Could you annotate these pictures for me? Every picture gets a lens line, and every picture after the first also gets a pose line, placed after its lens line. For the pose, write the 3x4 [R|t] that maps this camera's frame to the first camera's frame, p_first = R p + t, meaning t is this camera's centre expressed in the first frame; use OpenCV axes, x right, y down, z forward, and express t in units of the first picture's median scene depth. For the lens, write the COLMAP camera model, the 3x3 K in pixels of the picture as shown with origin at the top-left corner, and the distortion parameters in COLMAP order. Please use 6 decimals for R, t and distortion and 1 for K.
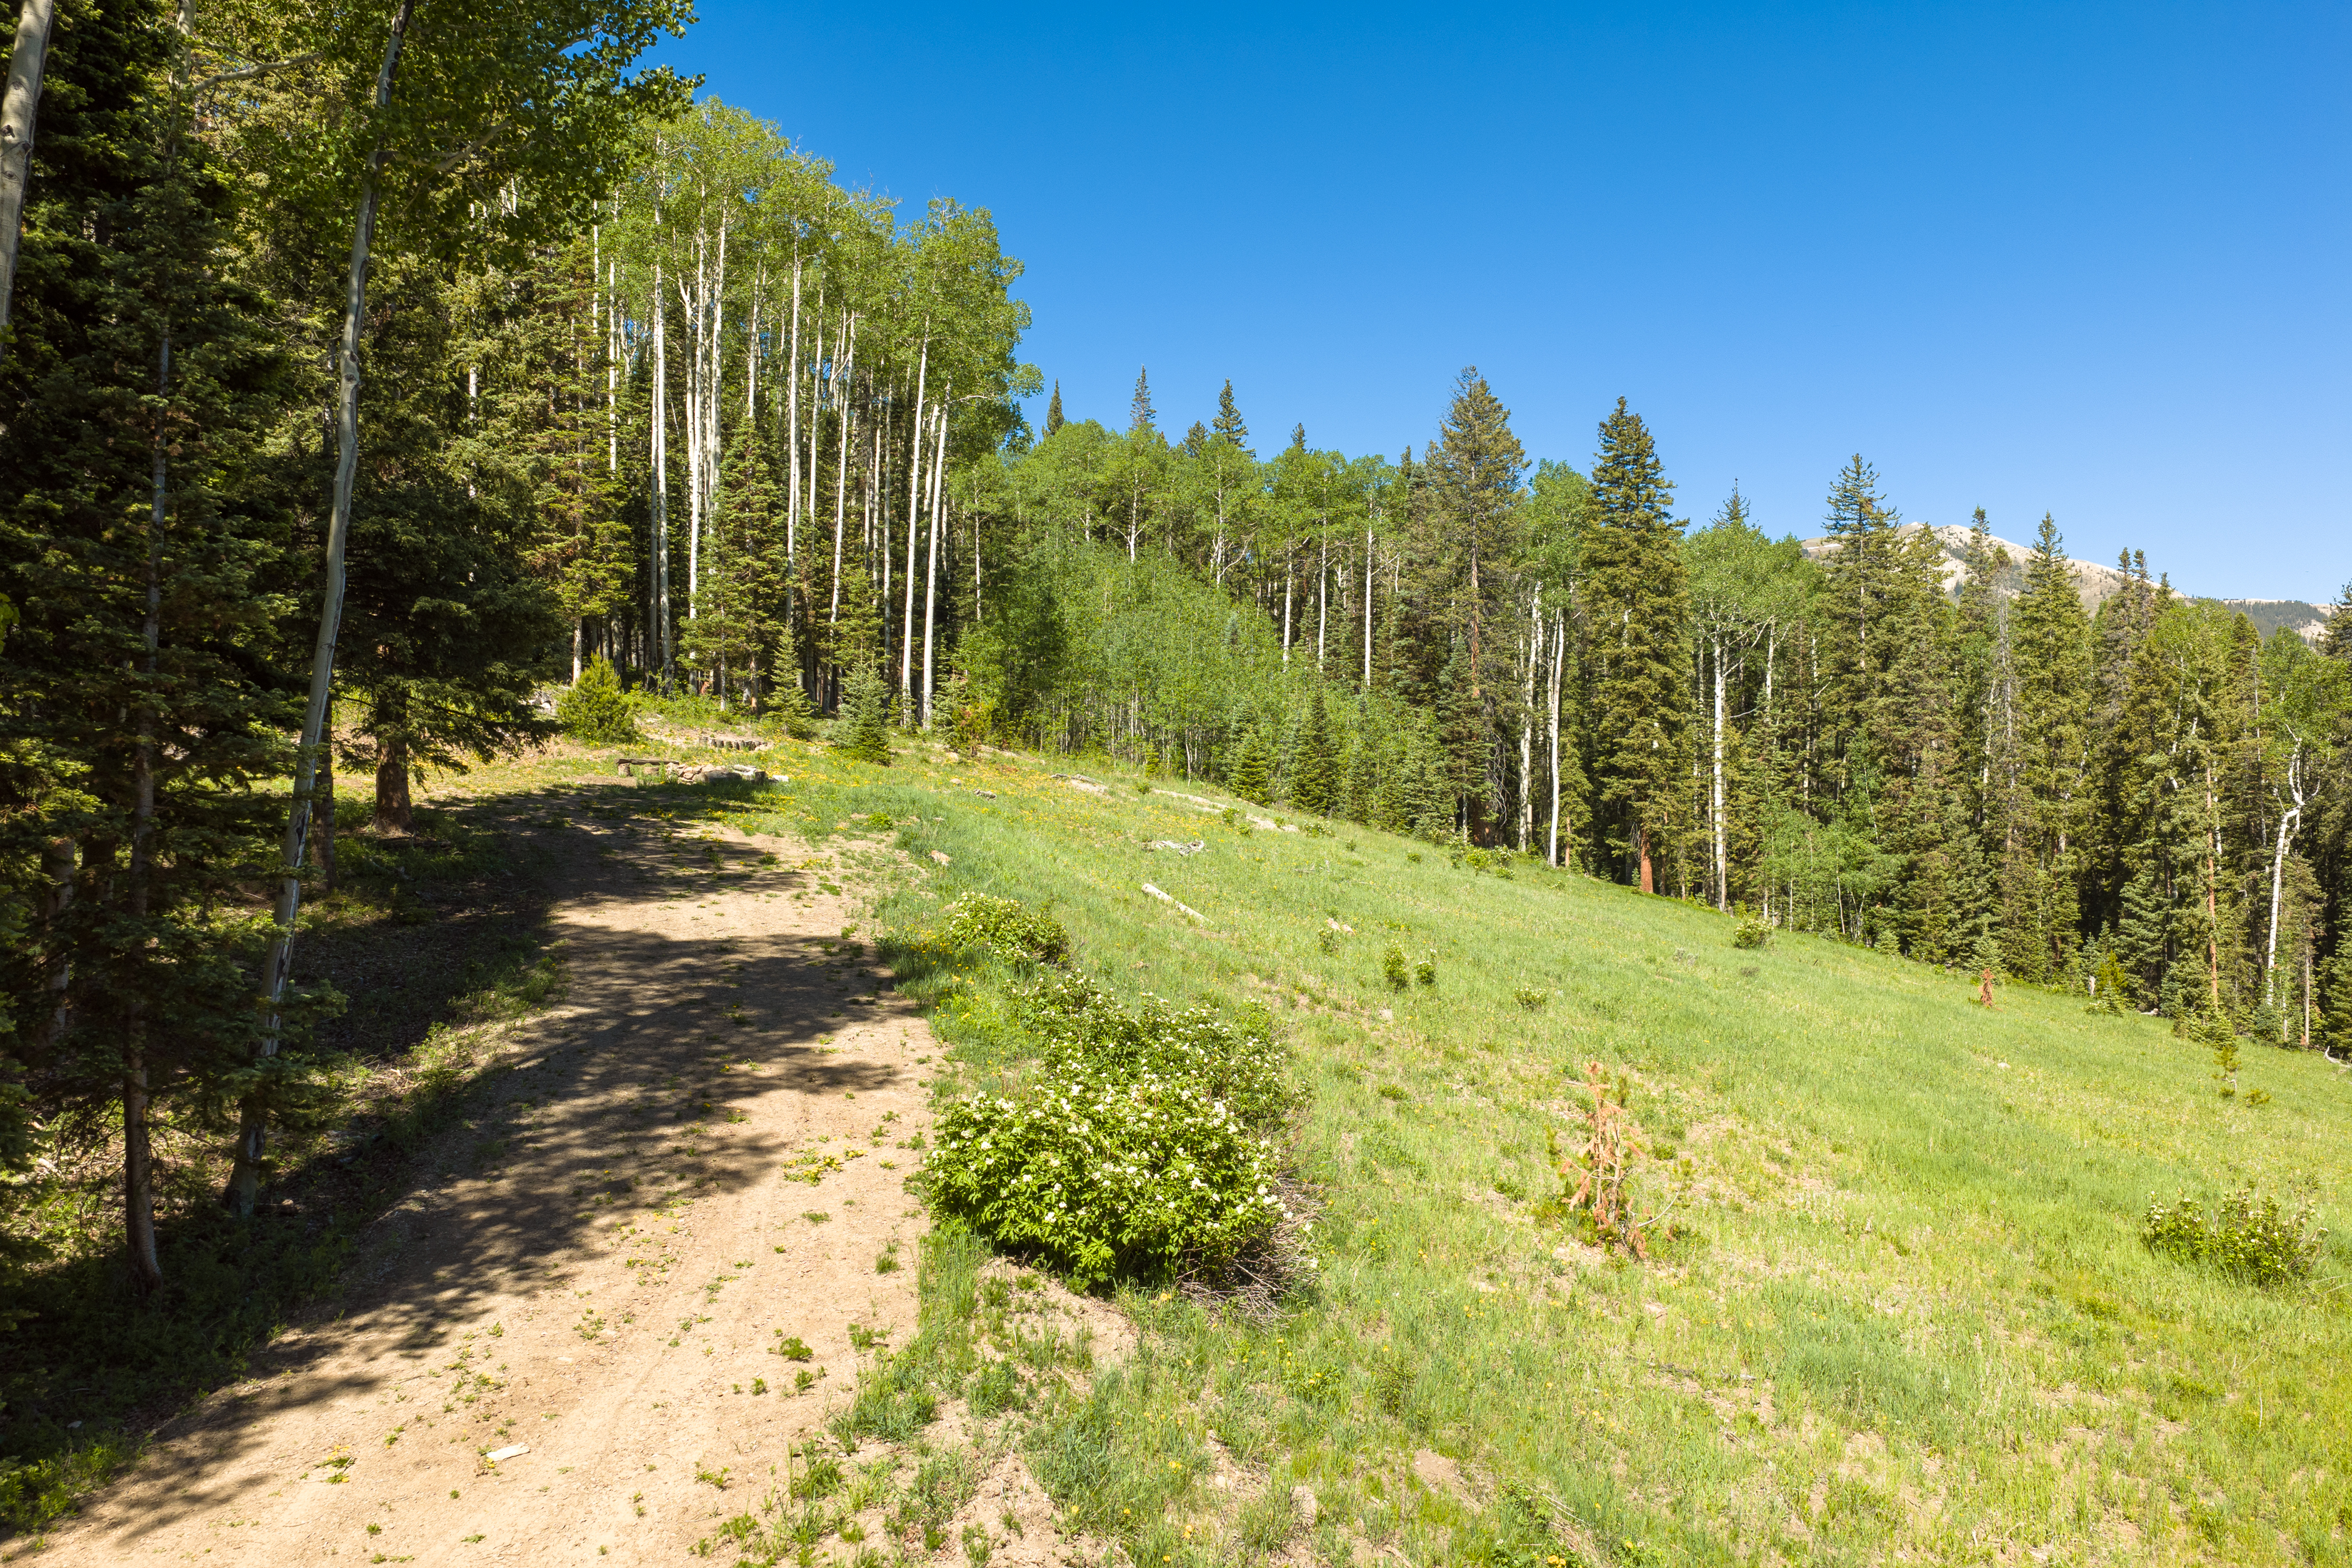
lens RADIAL K [[1993.5, 0, 1176.6], [0, 1993.5, 762.9], [0, 0, 1]] dist [0.038955, -0.038806]
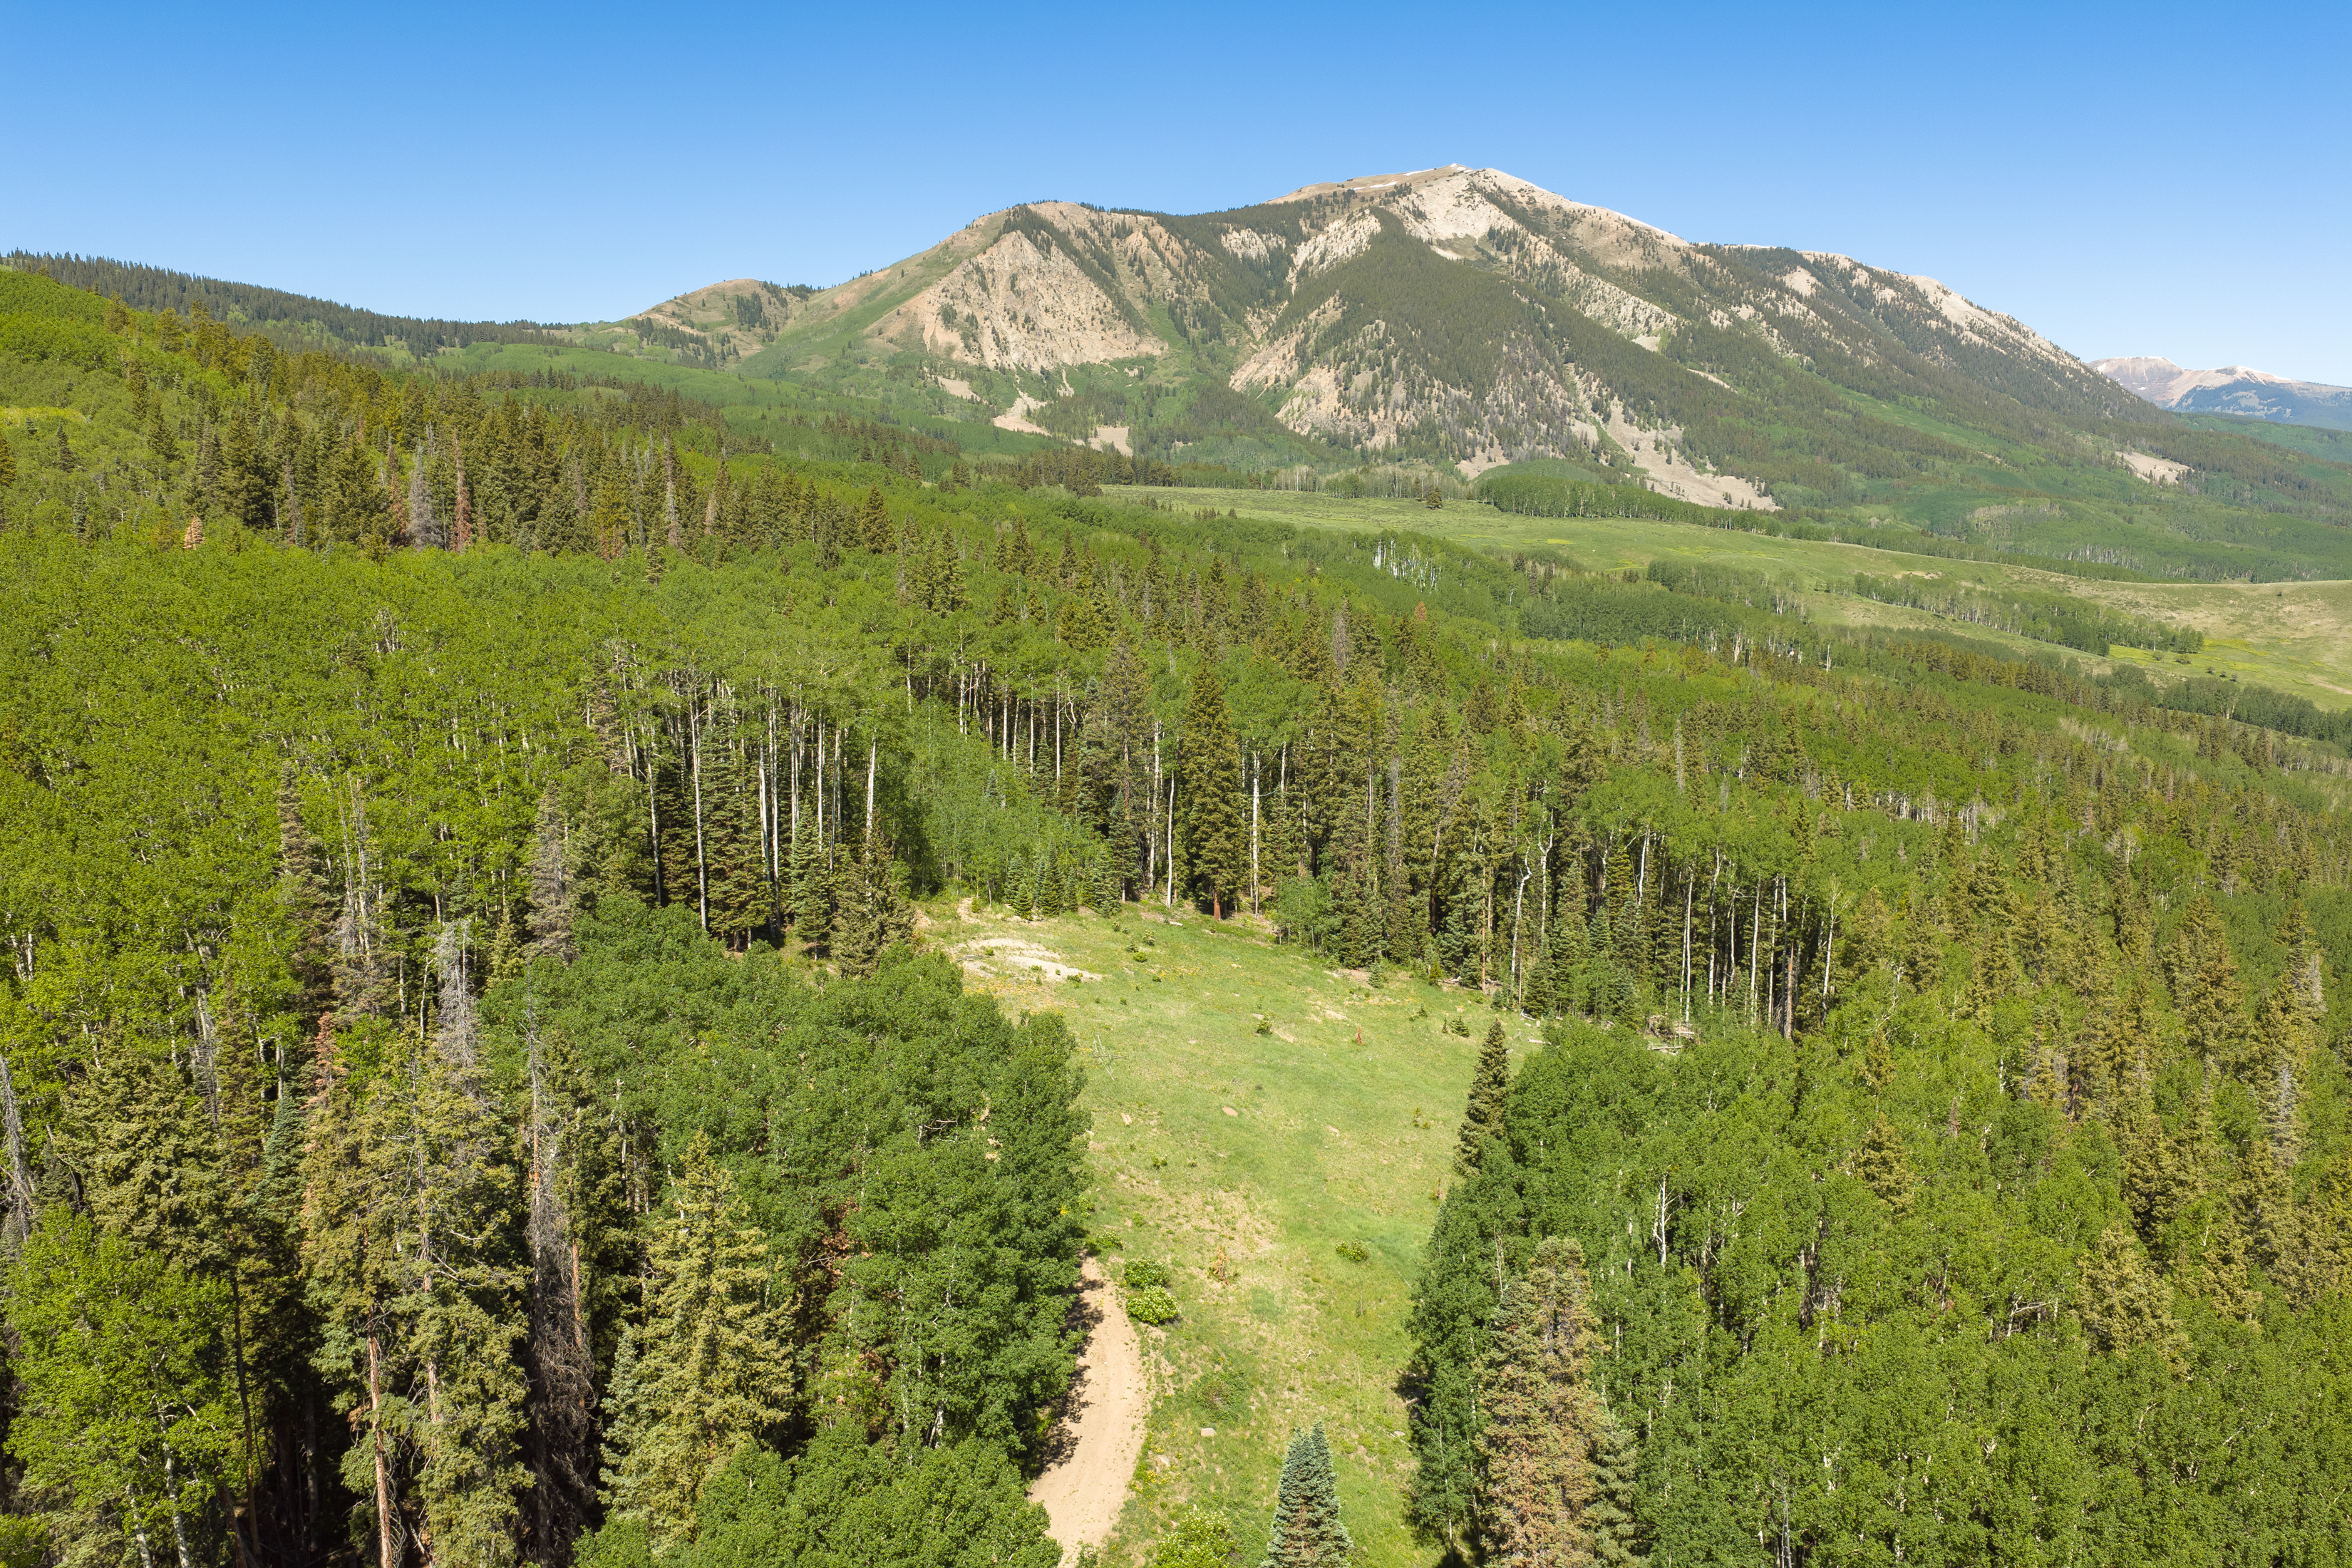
lens RADIAL K [[1993.5, 0, 1161.9], [0, 1993.5, 787.8], [0, 0, 1]] dist [0.038955, -0.038806]
pose [[0.977720, -0.045584, 0.204903, -0.214411], [0.004305, 0.980286, 0.197536, -0.466047], [-0.209868, -0.192253, 0.958642, -0.841508]]
